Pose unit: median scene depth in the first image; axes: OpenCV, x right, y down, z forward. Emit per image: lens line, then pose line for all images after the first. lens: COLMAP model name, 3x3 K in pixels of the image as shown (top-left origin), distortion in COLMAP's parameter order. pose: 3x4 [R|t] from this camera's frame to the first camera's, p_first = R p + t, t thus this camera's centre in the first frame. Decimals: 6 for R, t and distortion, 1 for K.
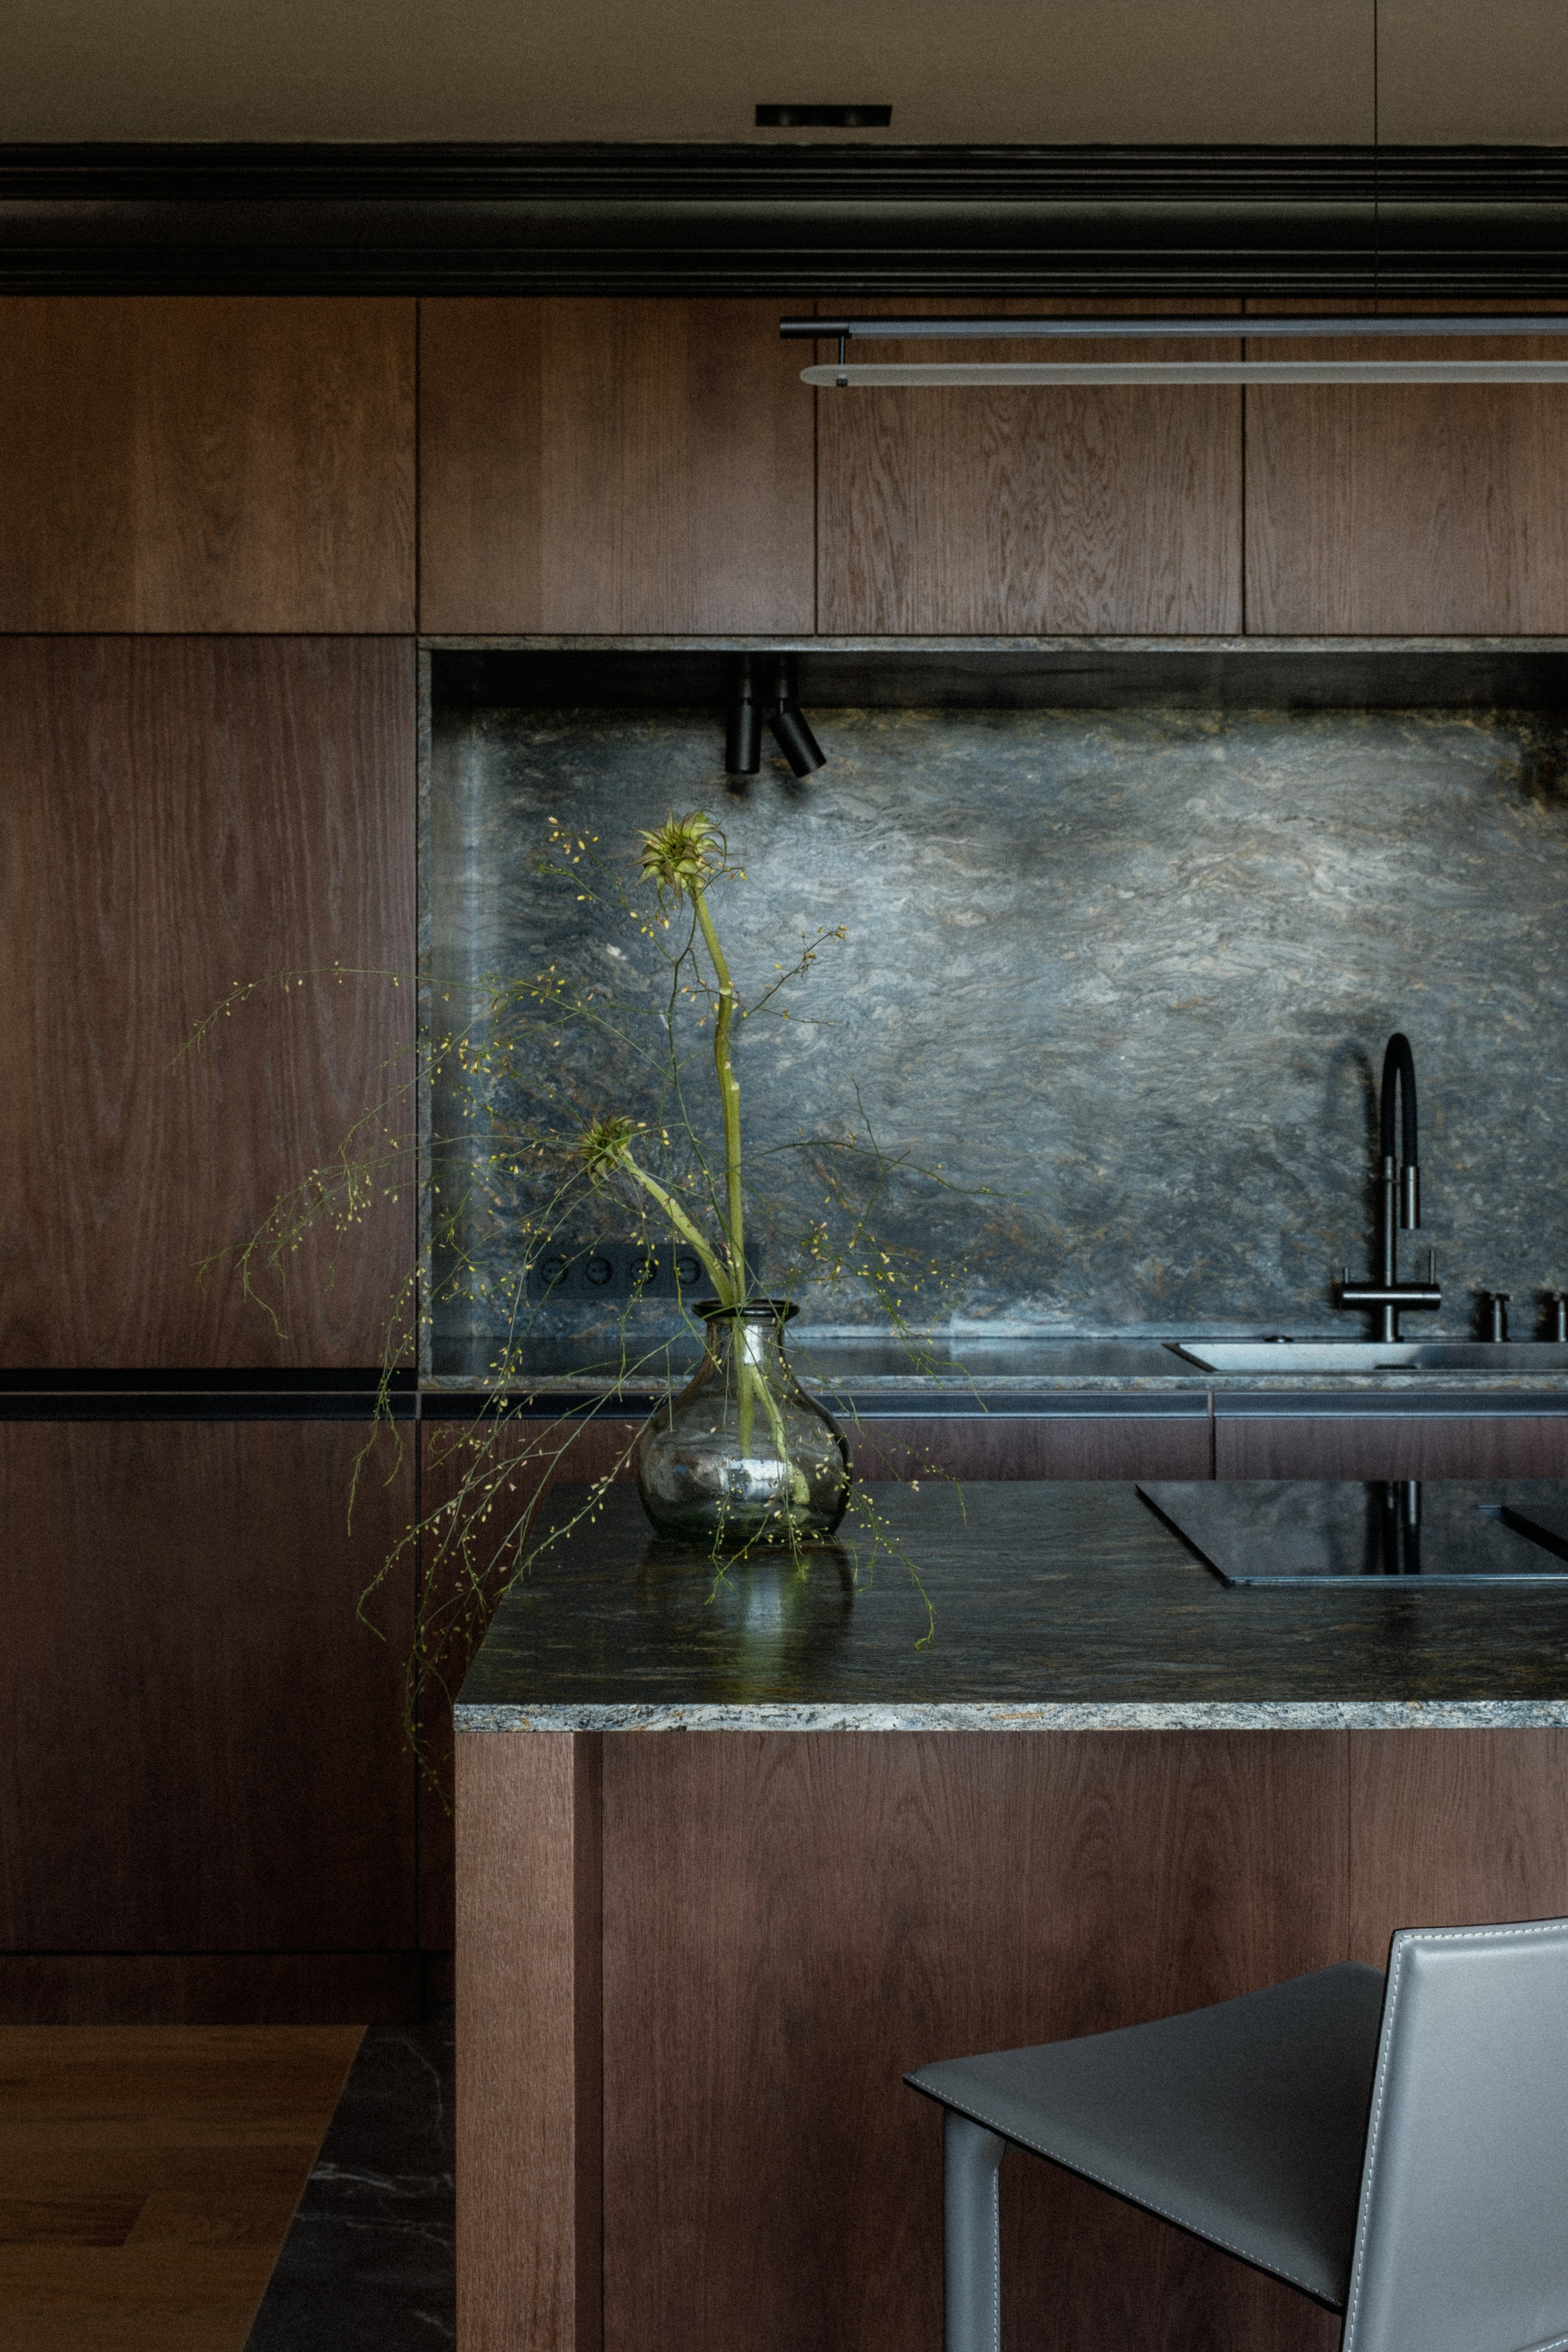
lens RADIAL K [[2618.5, 0, 783.5], [0, 2618.5, 1100.6], [0, 0, 1]] dist [0.001350, -0.020616]
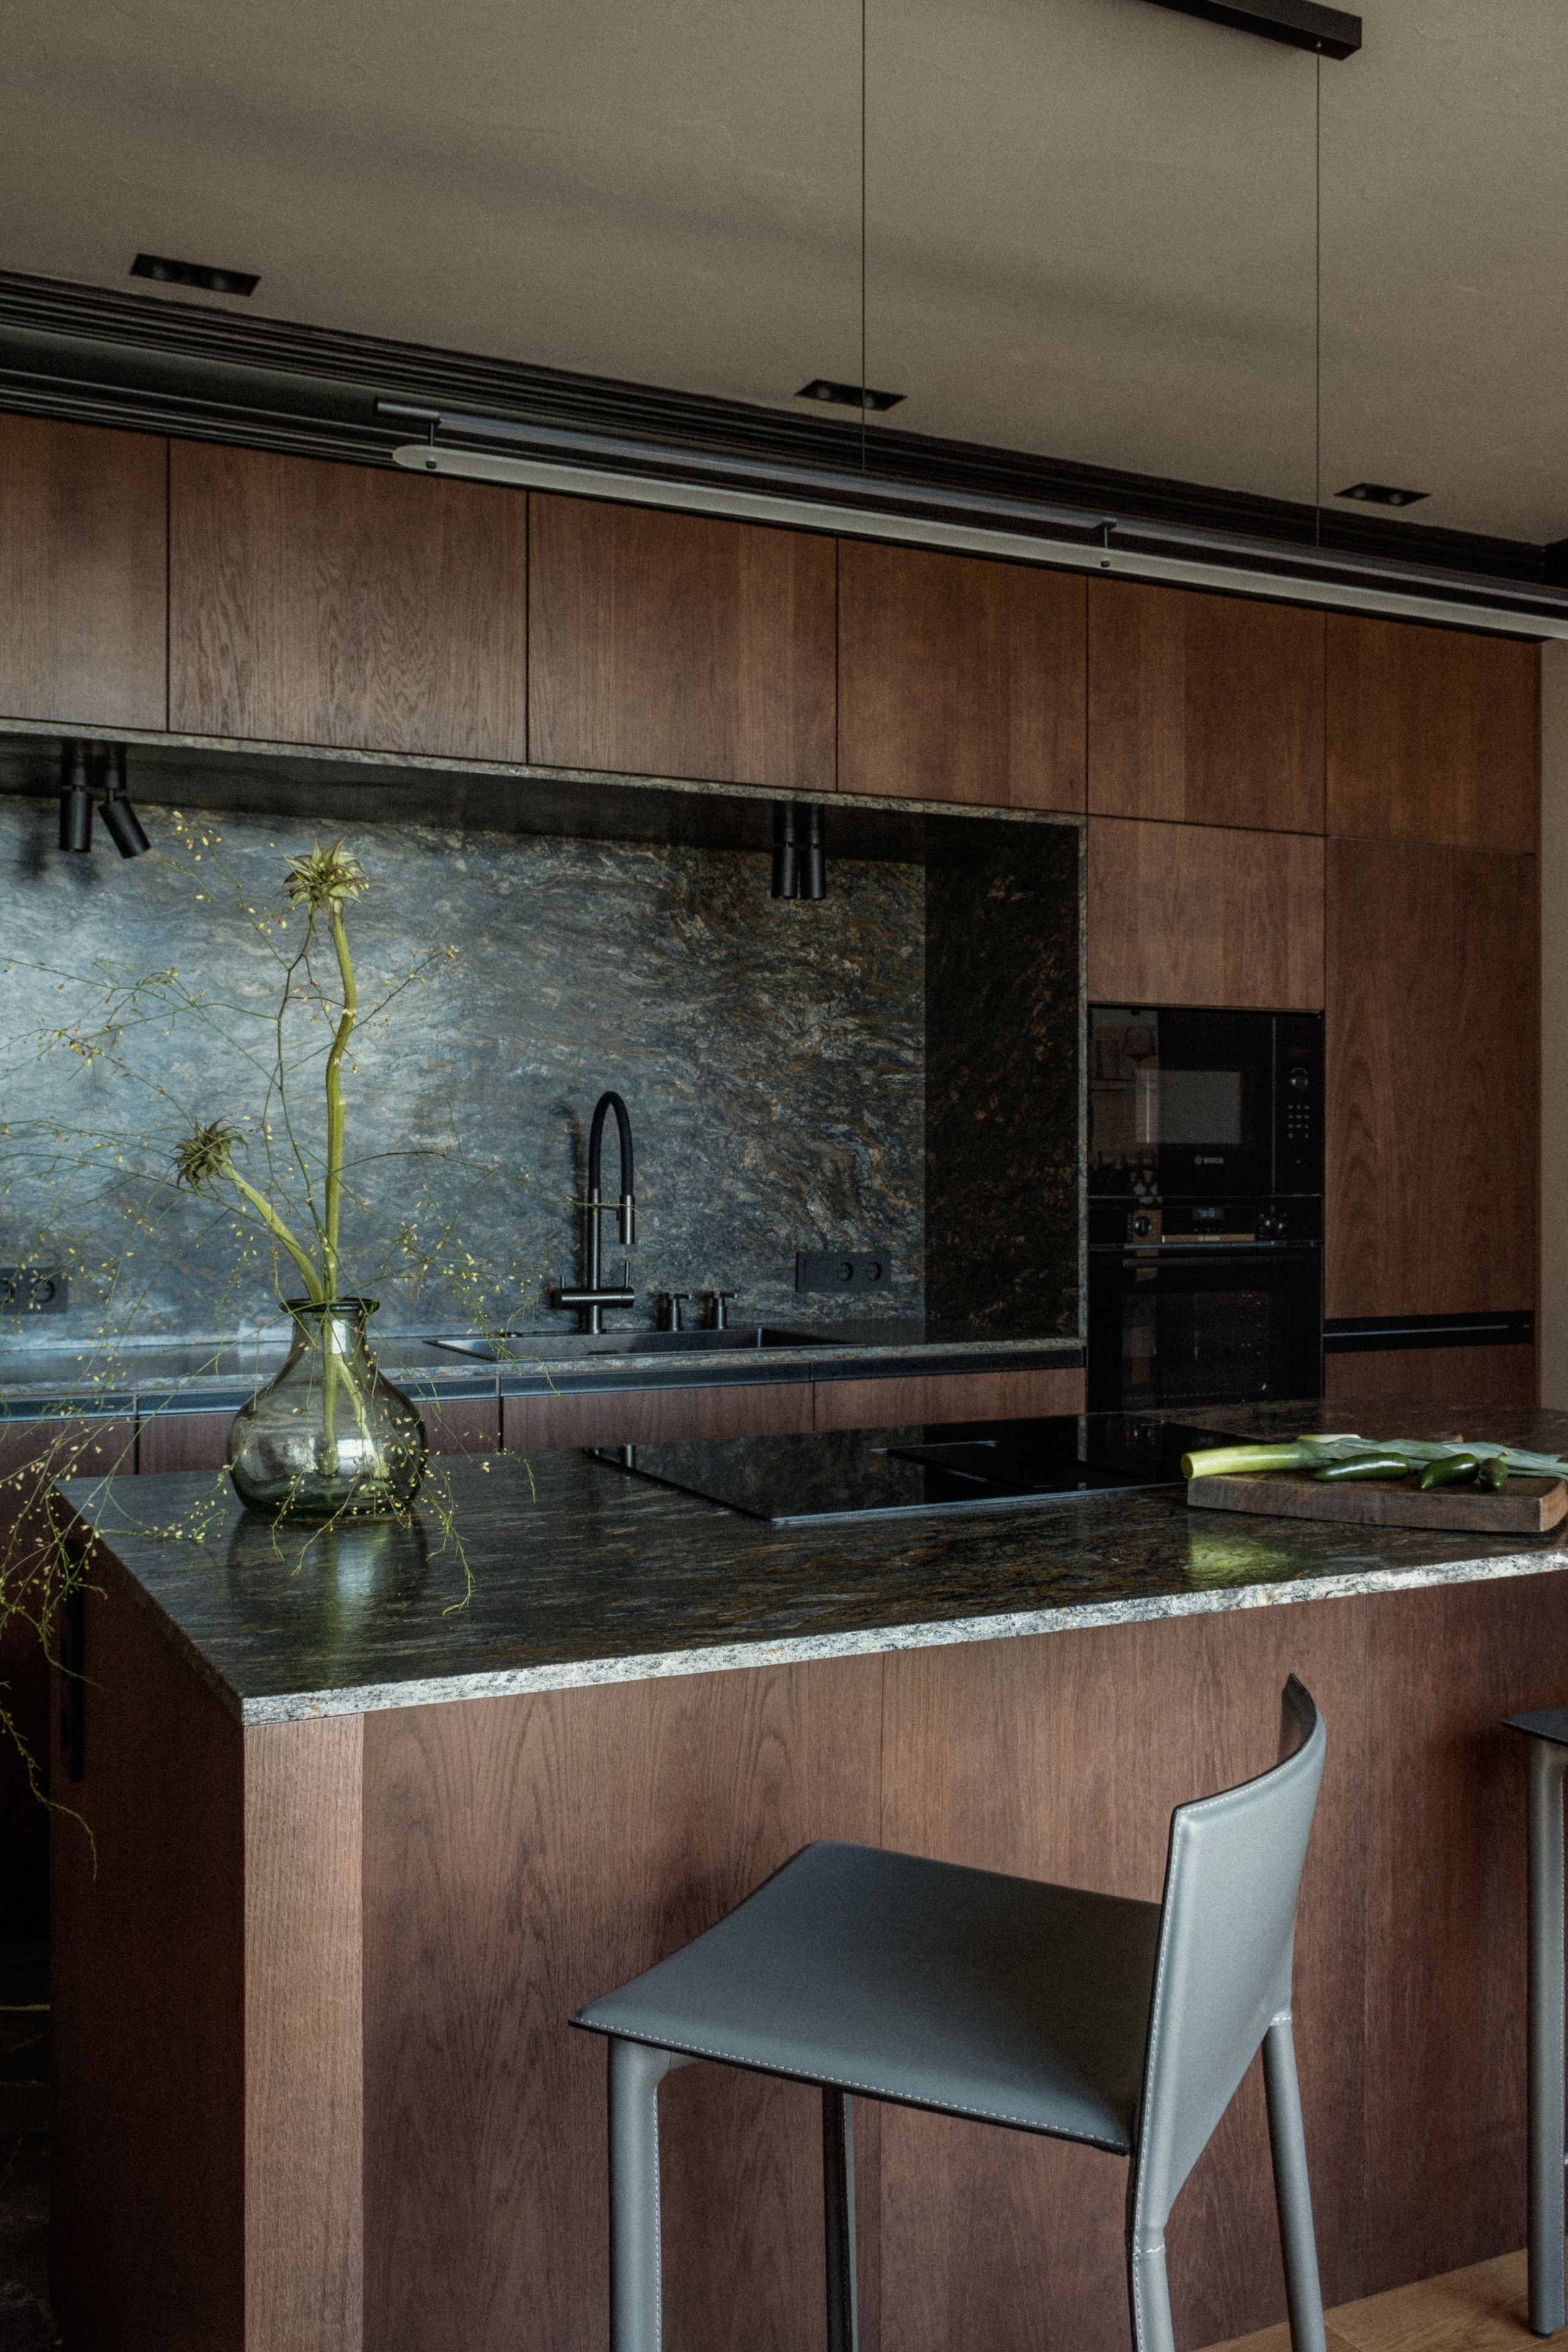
lens RADIAL K [[1976.8, 0, 784.0], [0, 1976.8, 1176.0], [0, 0, 1]] dist [-0.012443, 0.004760]
pose [[0.906320, 0.000783, 0.422592, -0.091601], [-0.002860, 0.999987, 0.004279, 0.010556], [-0.422583, -0.005087, 0.906310, 0.085757]]
